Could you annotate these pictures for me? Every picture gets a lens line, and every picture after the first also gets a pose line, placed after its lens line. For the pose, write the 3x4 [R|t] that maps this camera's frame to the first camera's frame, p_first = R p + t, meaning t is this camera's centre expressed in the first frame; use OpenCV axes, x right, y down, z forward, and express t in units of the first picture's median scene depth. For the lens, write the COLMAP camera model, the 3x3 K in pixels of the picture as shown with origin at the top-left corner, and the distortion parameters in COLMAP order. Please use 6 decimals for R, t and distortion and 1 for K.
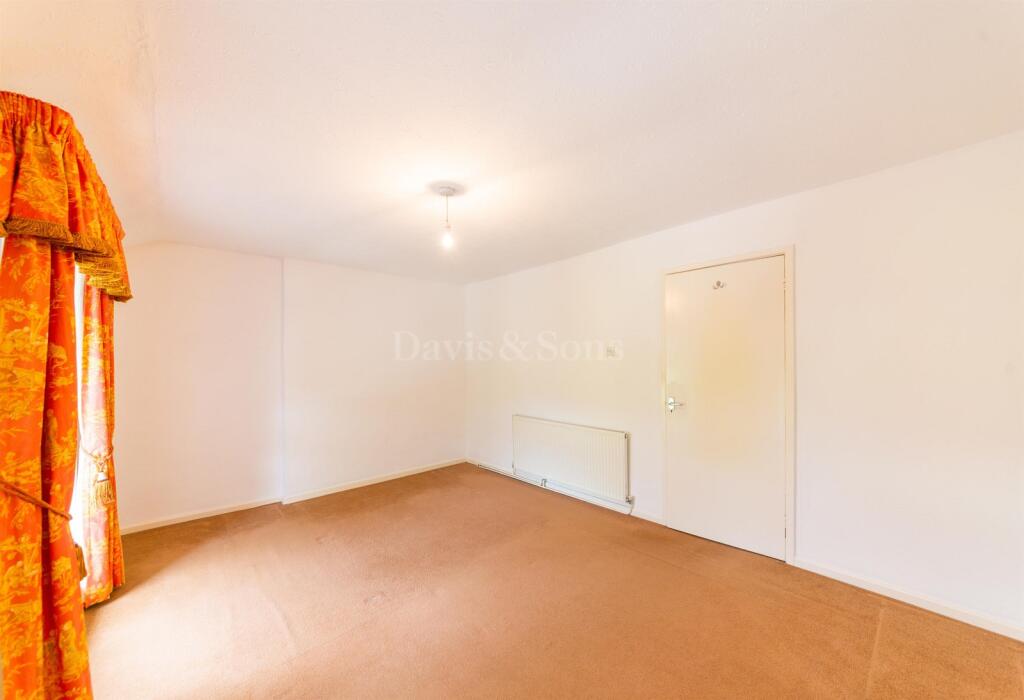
lens RADIAL K [[371.1, 0, 517.8], [0, 371.1, 362.1], [0, 0, 1]] dist [-0.000633, 0.000053]
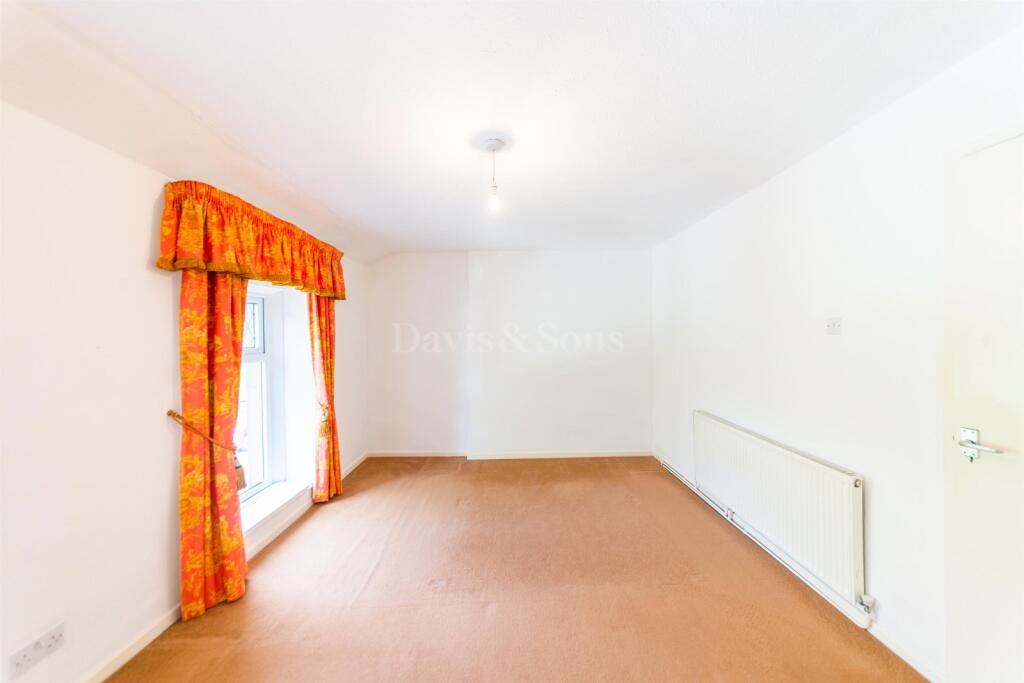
lens RADIAL K [[356.9, 0, 516.1], [0, 356.9, 337.6], [0, 0, 1]] dist [-0.007449, -0.000207]
pose [[0.745531, 0.005883, -0.666445, 0.657994], [0.002247, 0.999933, 0.011339, -0.051573], [0.666467, -0.009951, 0.745468, 0.713526]]
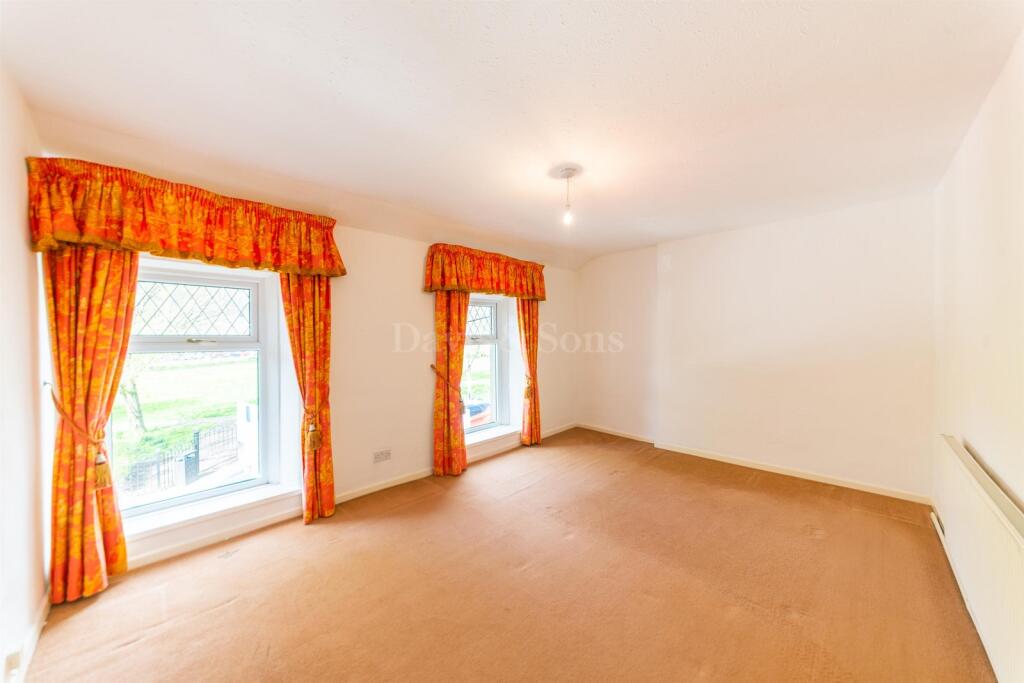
lens RADIAL K [[356.9, 0, 516.1], [0, 356.9, 337.6], [0, 0, 1]] dist [-0.007449, -0.000207]
pose [[0.044481, 0.015095, -0.998896, 1.425990], [0.005040, 0.999870, 0.015334, 0.003789], [0.998998, -0.005716, 0.044399, 1.345599]]
